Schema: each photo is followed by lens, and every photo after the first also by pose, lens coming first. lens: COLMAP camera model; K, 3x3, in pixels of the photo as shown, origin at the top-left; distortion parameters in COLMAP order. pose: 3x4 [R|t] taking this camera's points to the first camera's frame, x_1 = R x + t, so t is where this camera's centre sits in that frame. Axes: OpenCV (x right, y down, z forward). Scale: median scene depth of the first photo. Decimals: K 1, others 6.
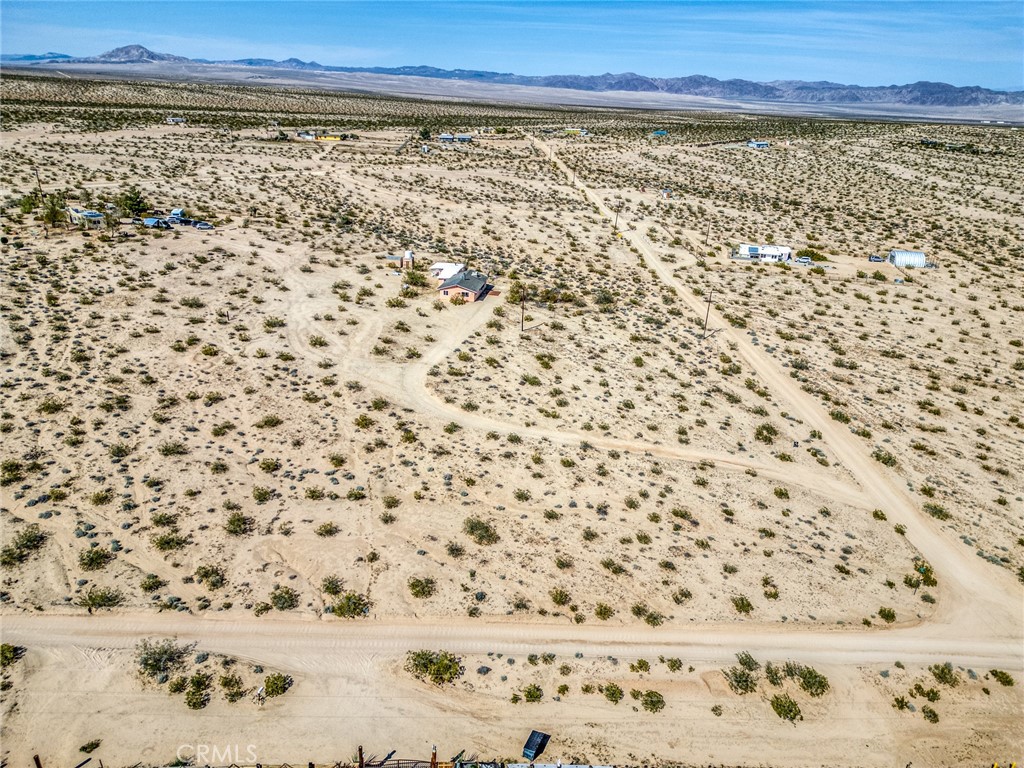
lens RADIAL K [[716.7, 0, 513.7], [0, 716.7, 381.2], [0, 0, 1]] dist [0.050252, -0.030410]
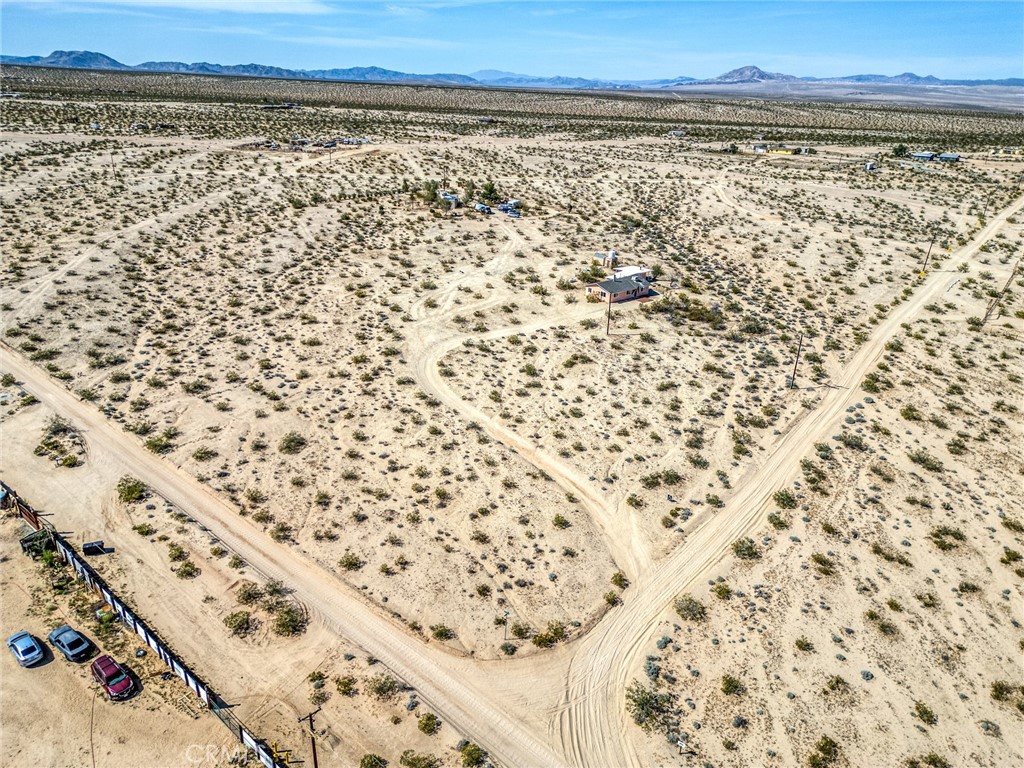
lens RADIAL K [[716.7, 0, 514.9], [0, 716.7, 386.6], [0, 0, 1]] dist [0.050252, -0.030410]
pose [[0.742447, 0.247201, -0.622626, 0.704614], [-0.255974, 0.963585, 0.077336, -0.056436], [0.619071, 0.101958, 0.778688, 0.186501]]
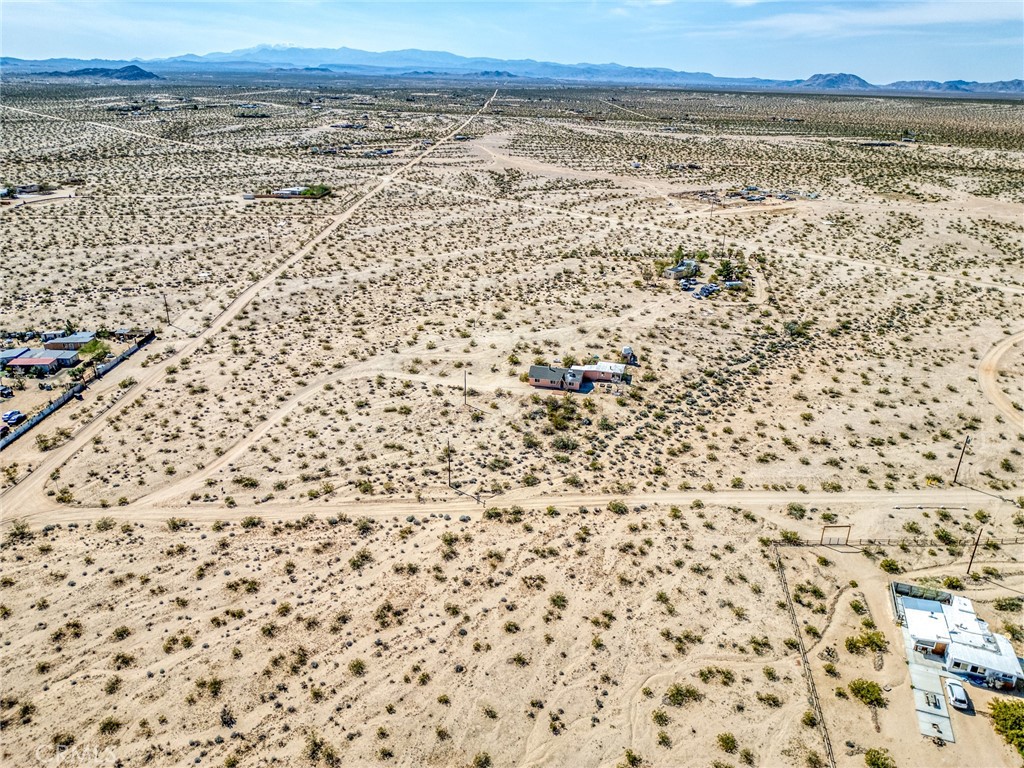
lens RADIAL K [[716.7, 0, 513.8], [0, 716.7, 383.6], [0, 0, 1]] dist [0.050252, -0.030410]
pose [[-0.053193, 0.353383, -0.933965, 1.429480], [-0.401665, 0.848720, 0.344005, -0.699191], [0.914240, 0.393440, 0.096796, 1.198811]]
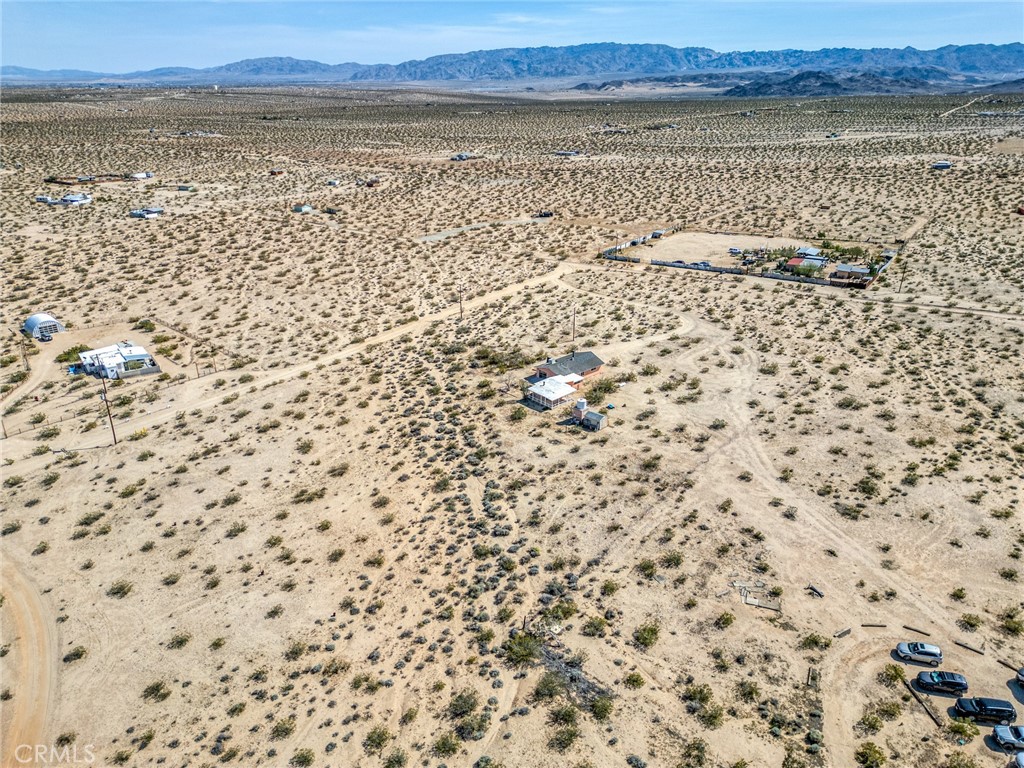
lens RADIAL K [[716.7, 0, 511.1], [0, 716.7, 385.0], [0, 0, 1]] dist [0.050252, -0.030410]
pose [[-0.793096, -0.272027, 0.544977, -0.778461], [0.207961, 0.720031, 0.662048, -1.113868], [-0.572495, 0.638402, -0.514483, 2.241023]]
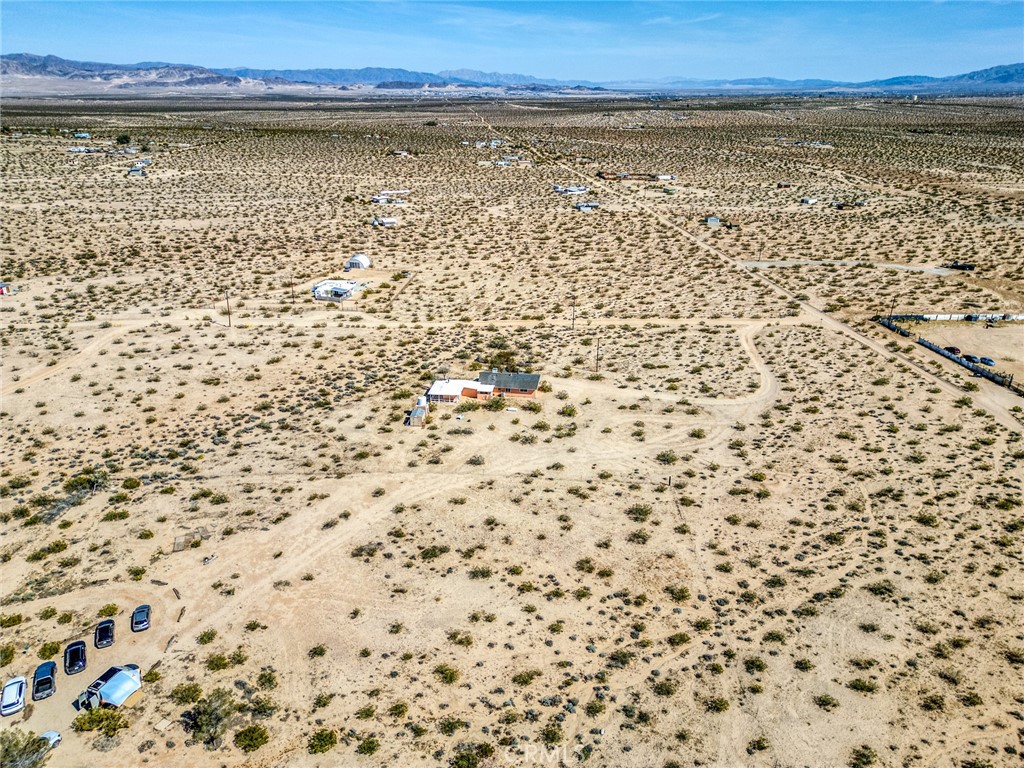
lens RADIAL K [[716.7, 0, 513.1], [0, 716.7, 381.4], [0, 0, 1]] dist [0.050252, -0.030410]
pose [[-0.041262, -0.416328, 0.908278, -1.413031], [0.375420, 0.835981, 0.400245, -0.771356], [-0.925936, 0.357501, 0.121803, 1.255549]]
